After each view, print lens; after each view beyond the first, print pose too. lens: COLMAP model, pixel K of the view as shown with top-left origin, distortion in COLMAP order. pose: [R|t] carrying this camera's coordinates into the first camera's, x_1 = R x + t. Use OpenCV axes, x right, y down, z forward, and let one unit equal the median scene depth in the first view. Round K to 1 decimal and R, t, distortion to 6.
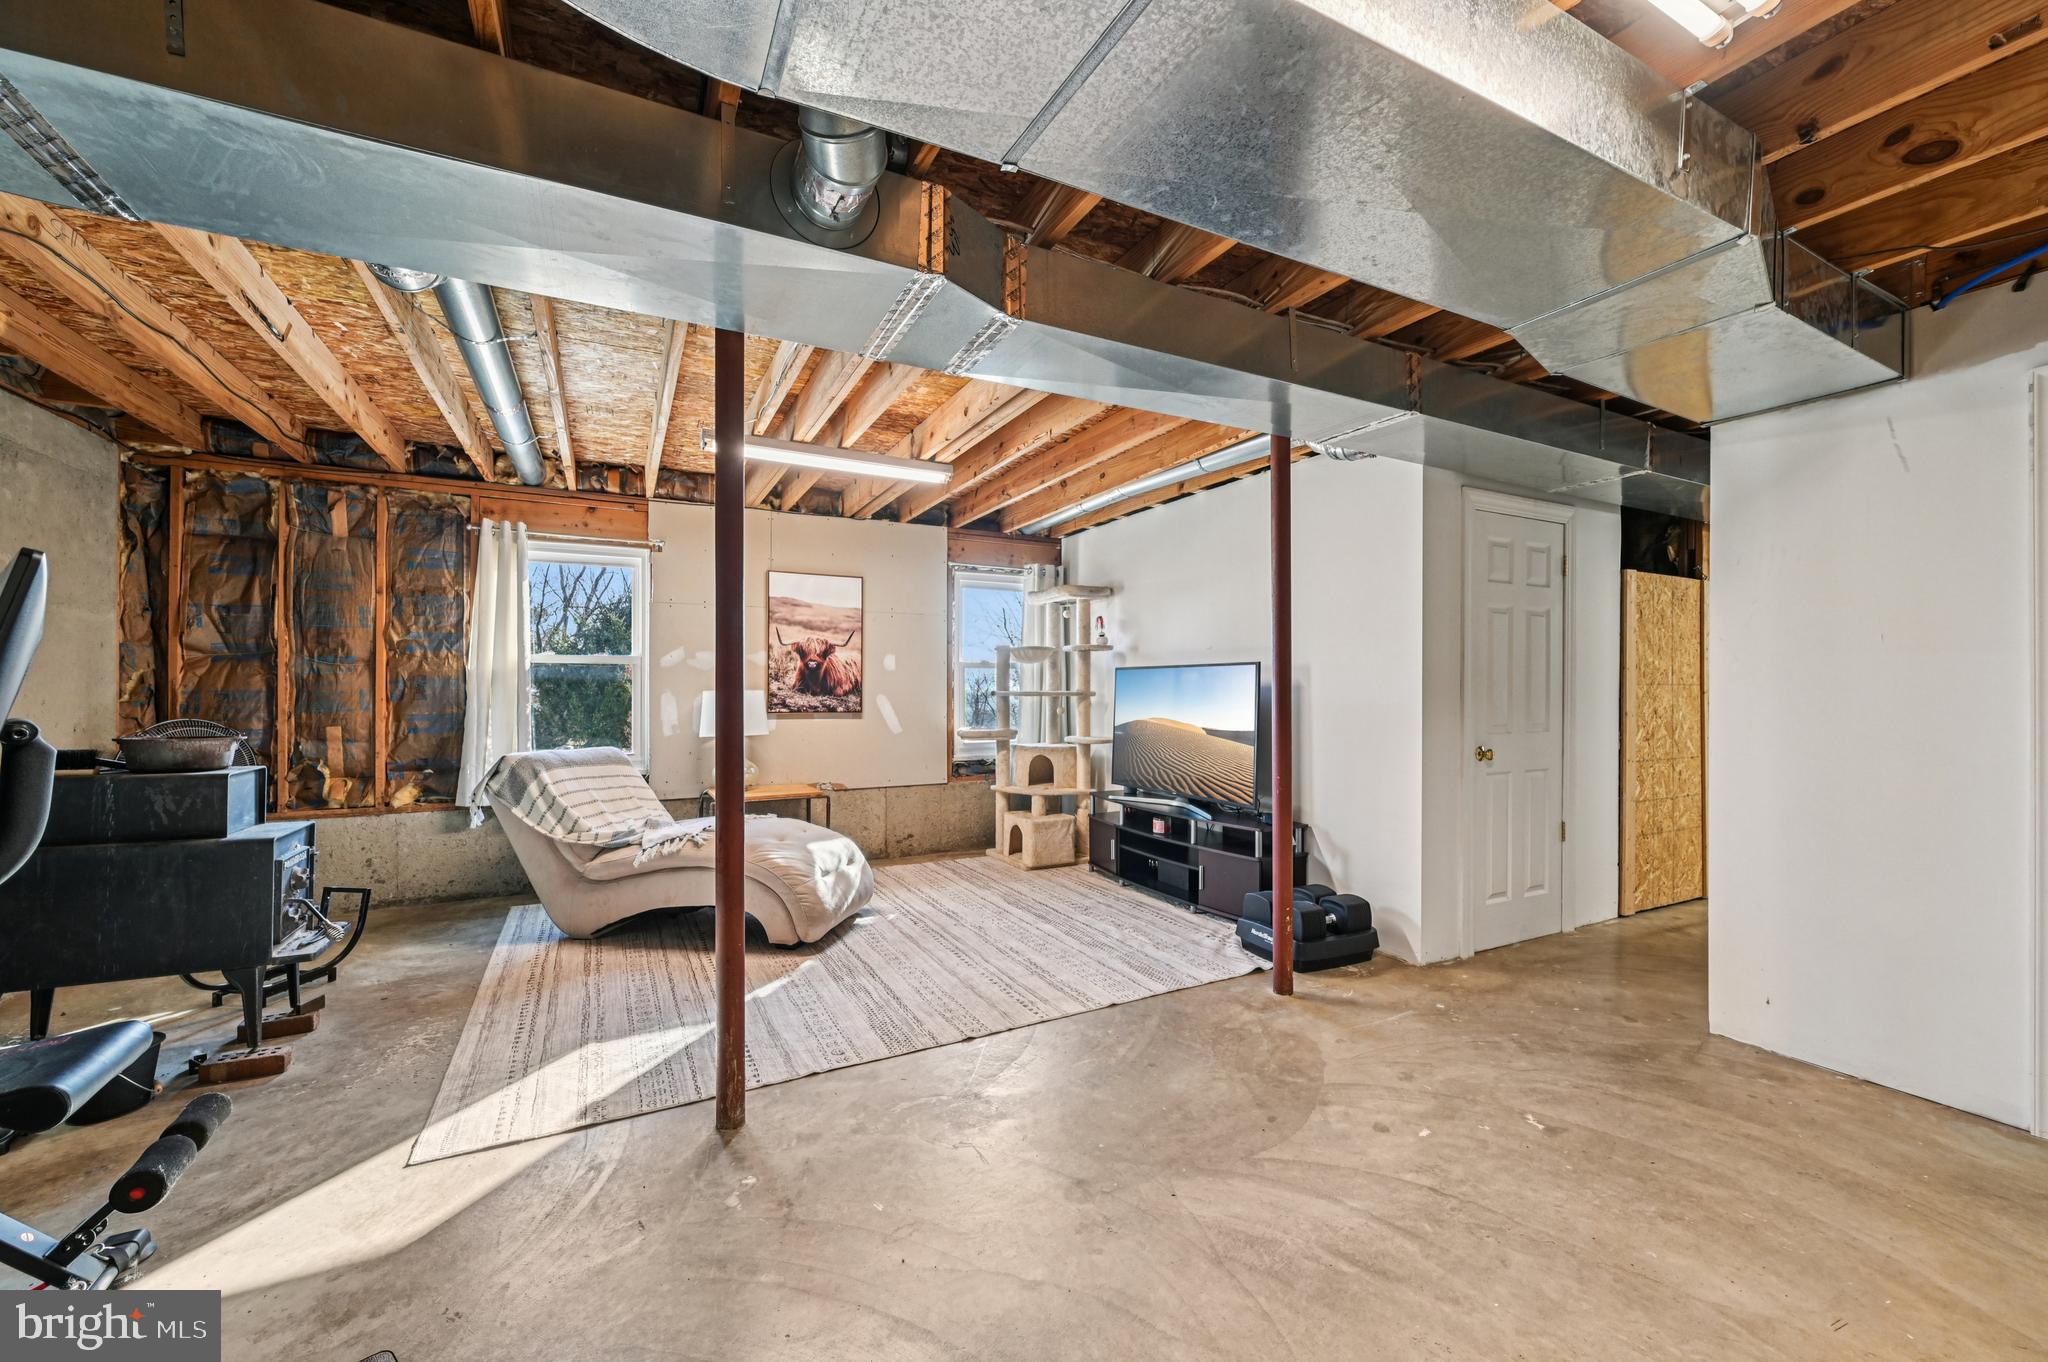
lens RADIAL K [[806.7, 0, 1029.0], [0, 806.7, 687.7], [0, 0, 1]] dist [-0.001605, 0.000711]
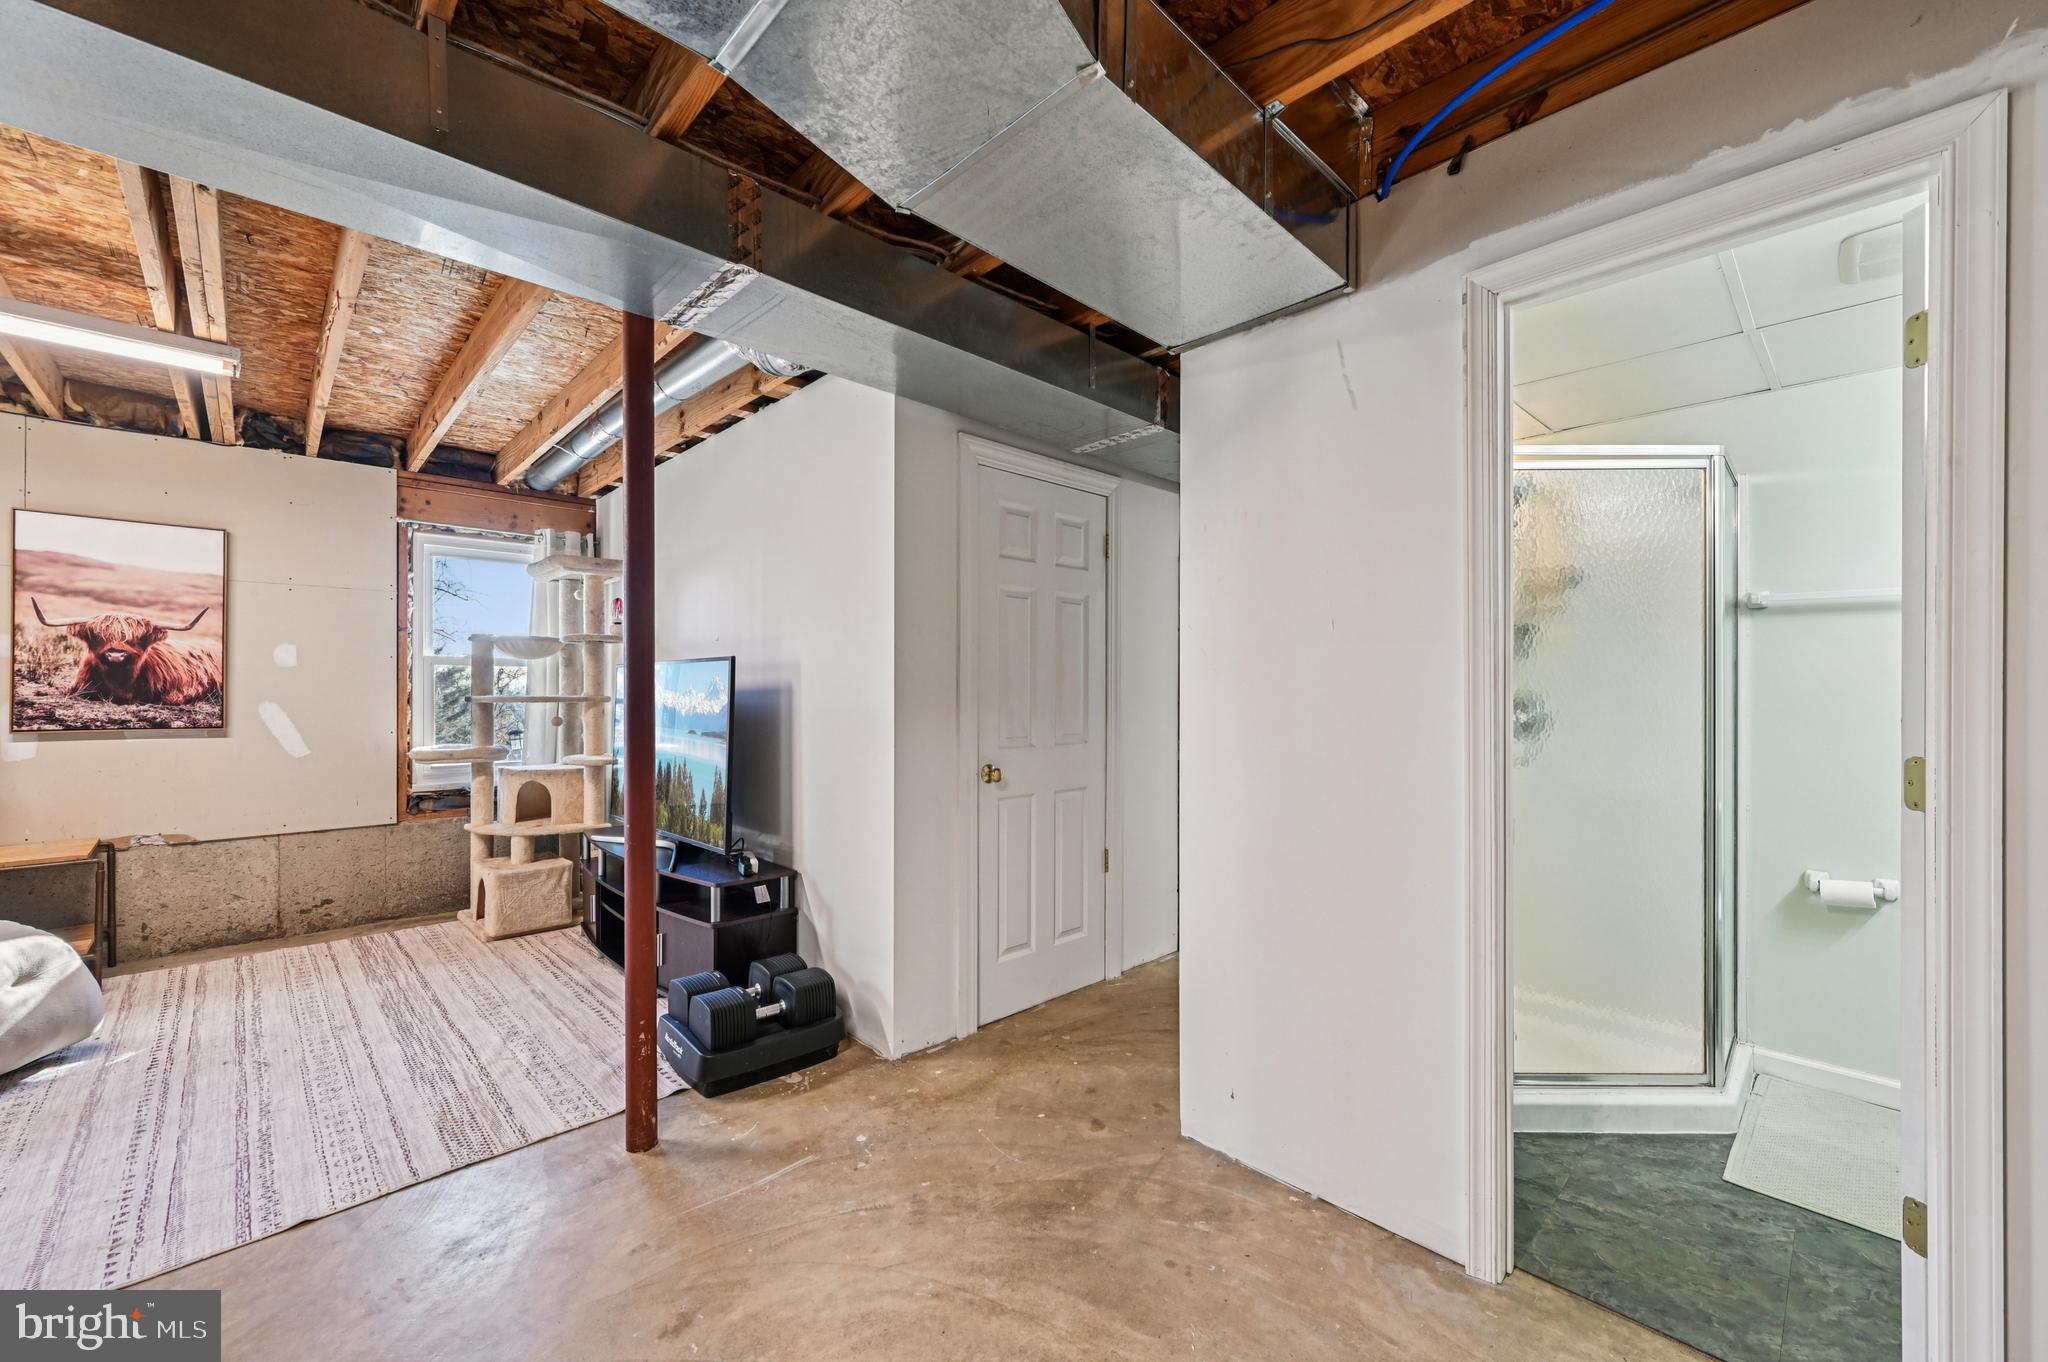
lens RADIAL K [[807.6, 0, 1031.8], [0, 807.6, 690.0], [0, 0, 1]] dist [-0.002510, 0.000201]
pose [[0.958133, -0.001220, 0.286321, 0.353879], [0.001678, 0.999998, -0.001354, 0.000815], [-0.286319, 0.001778, 0.958133, 0.215907]]
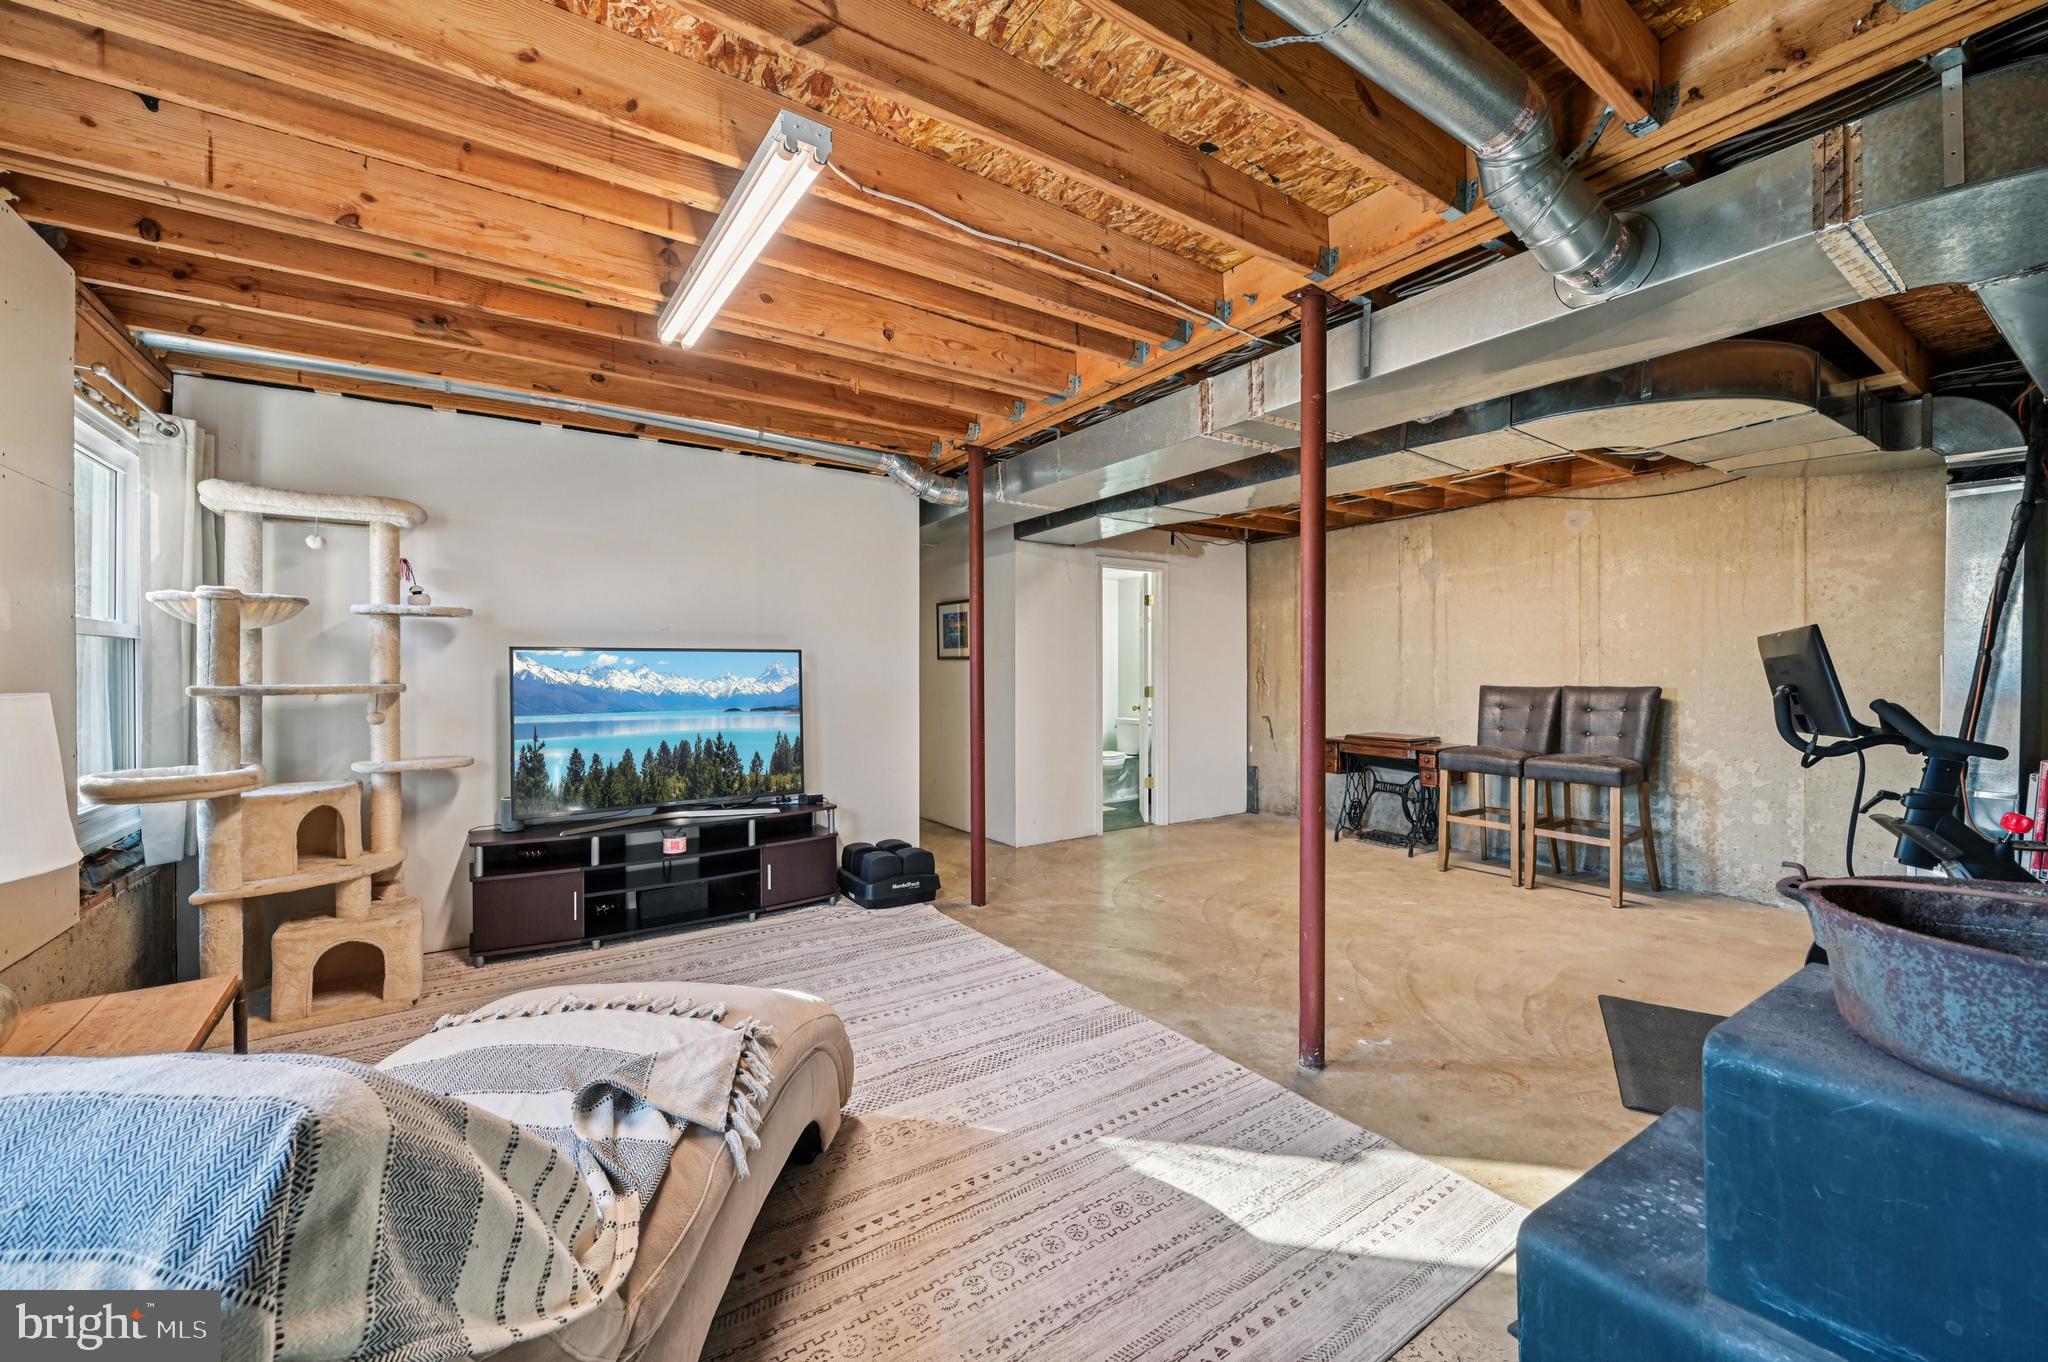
lens RADIAL K [[812.4, 0, 1041.5], [0, 812.4, 674.3], [0, 0, 1]] dist [-0.001855, -0.000104]
pose [[-0.131452, -0.004069, 0.991314, -0.824990], [0.003569, 0.999983, 0.004578, -0.003968], [-0.991316, 0.004139, -0.131436, 0.872656]]
